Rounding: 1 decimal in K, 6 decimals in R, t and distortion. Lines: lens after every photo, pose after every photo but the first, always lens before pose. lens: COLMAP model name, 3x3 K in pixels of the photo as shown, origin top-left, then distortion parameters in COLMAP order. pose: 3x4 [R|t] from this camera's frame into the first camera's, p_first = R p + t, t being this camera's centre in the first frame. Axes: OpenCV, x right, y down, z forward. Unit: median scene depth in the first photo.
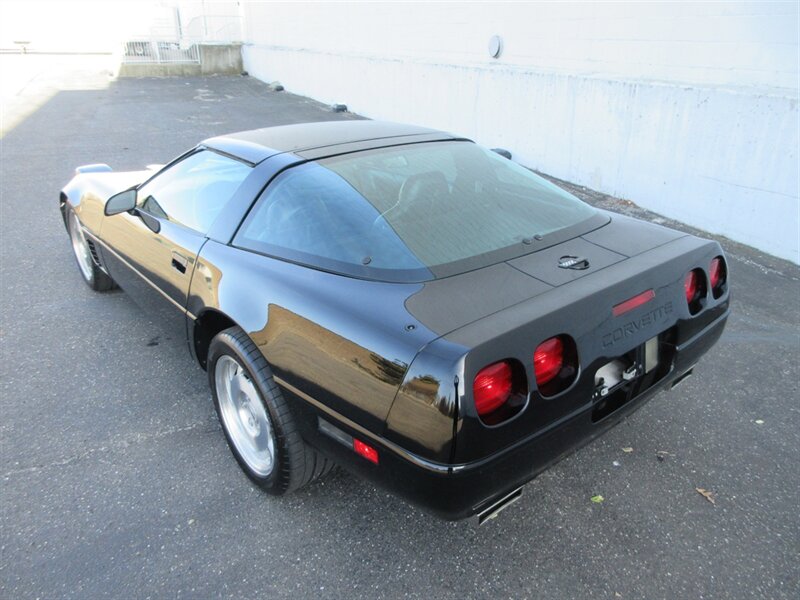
lens RADIAL K [[581.1, 0, 396.1], [0, 581.1, 318.7], [0, 0, 1]] dist [-0.006240, 0.001580]
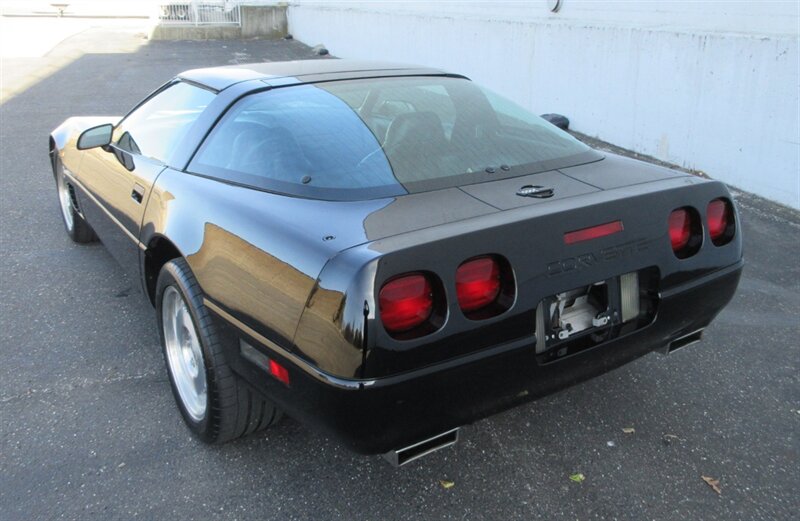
lens RADIAL K [[700.2, 0, 379.9], [0, 700.2, 257.9], [0, 0, 1]] dist [-0.013338, 0.012659]
pose [[0.992318, 0.041727, -0.116464, 0.153248], [-0.053233, 0.993811, -0.097494, 0.097798], [0.111675, 0.102945, 0.988398, -0.071948]]
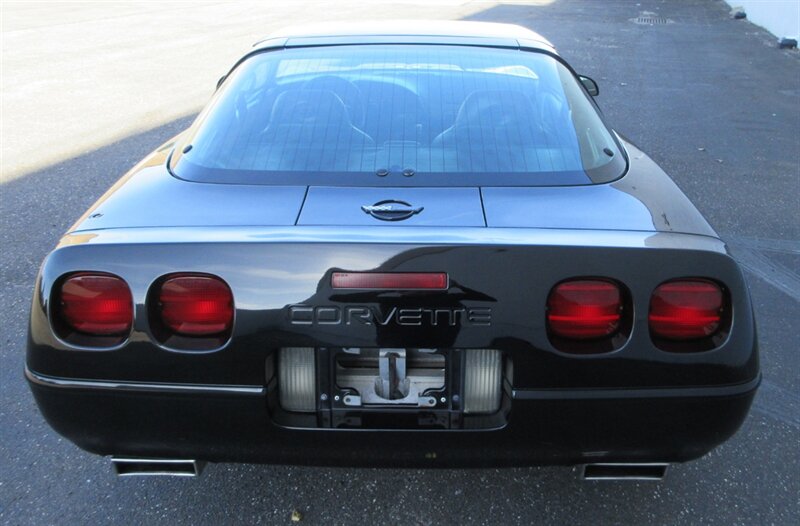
lens RADIAL K [[668.0, 0, 401.6], [0, 668.0, 265.5], [0, 0, 1]] dist [-0.002057, -0.004045]
pose [[0.754154, 0.273135, -0.597201, 0.627219], [-0.285471, 0.955335, 0.076435, -0.075931], [0.591404, 0.112840, 0.798441, 0.303202]]
